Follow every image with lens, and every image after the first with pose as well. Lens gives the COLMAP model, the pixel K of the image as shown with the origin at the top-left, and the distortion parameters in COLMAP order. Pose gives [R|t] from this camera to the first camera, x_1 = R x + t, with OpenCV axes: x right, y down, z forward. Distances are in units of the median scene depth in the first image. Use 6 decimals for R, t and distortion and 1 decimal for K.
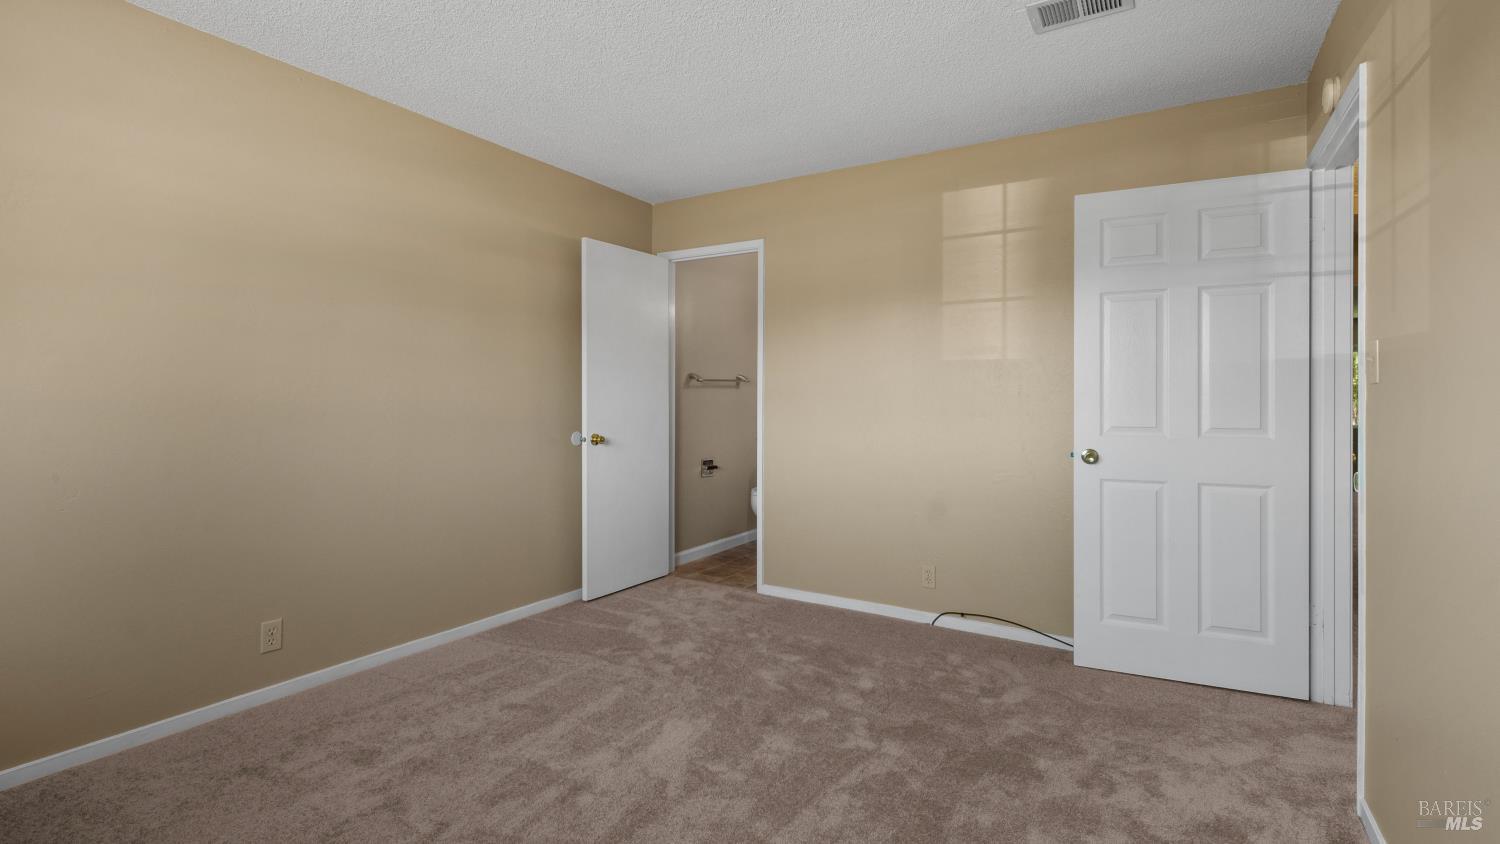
lens RADIAL K [[677.0, 0, 757.1], [0, 677.0, 410.9], [0, 0, 1]] dist [0.007787, 0.000243]
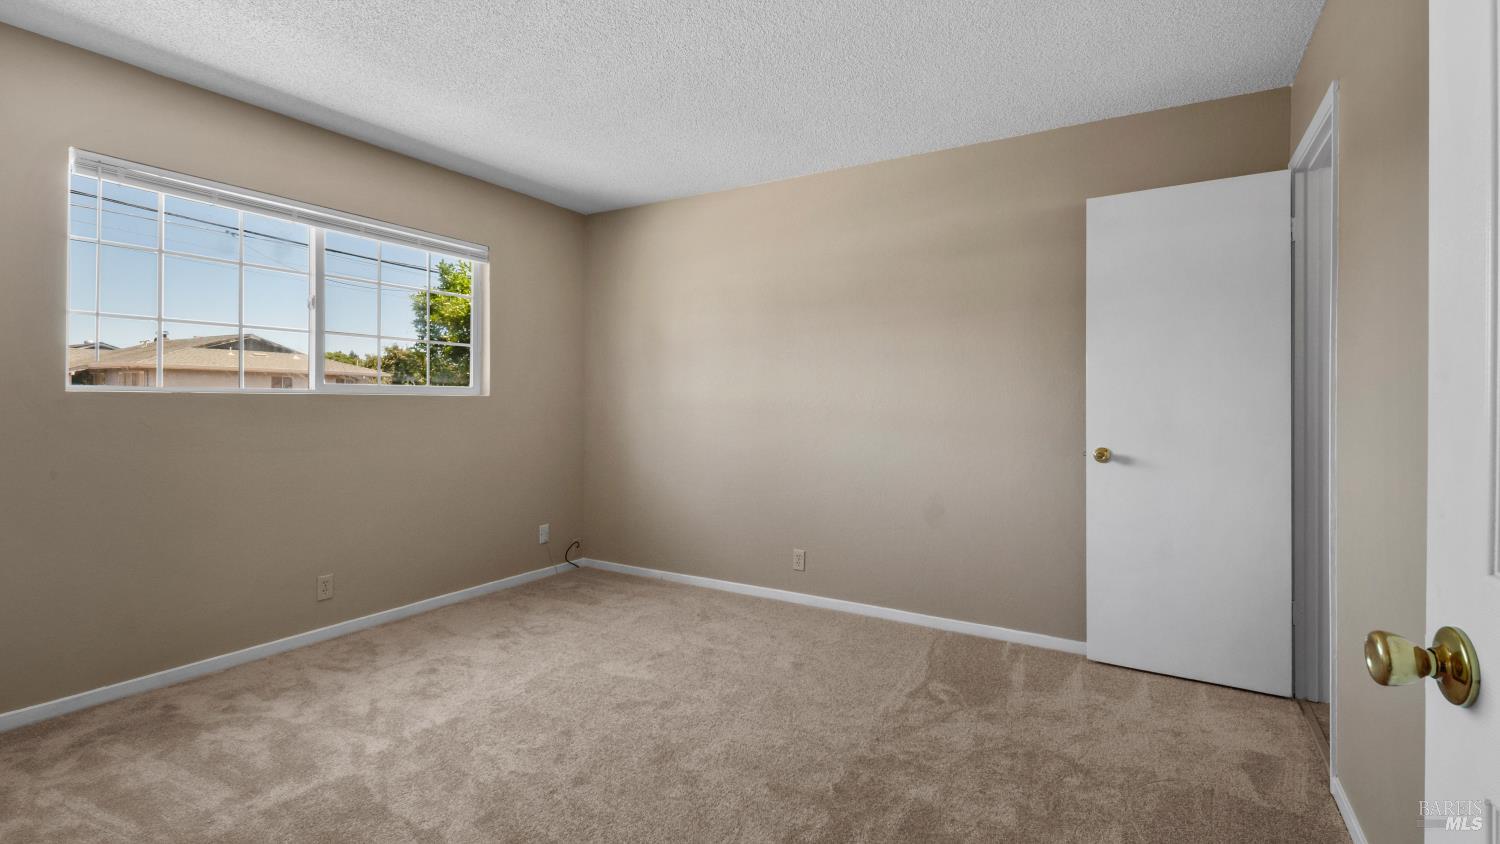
lens RADIAL K [[677.0, 0, 757.1], [0, 677.0, 410.9], [0, 0, 1]] dist [0.007787, 0.000243]
pose [[-0.008976, 0.001357, -0.999959, 0.588628], [-0.013624, 0.999906, 0.001479, -0.004721], [0.999867, 0.013637, -0.008957, 0.674289]]
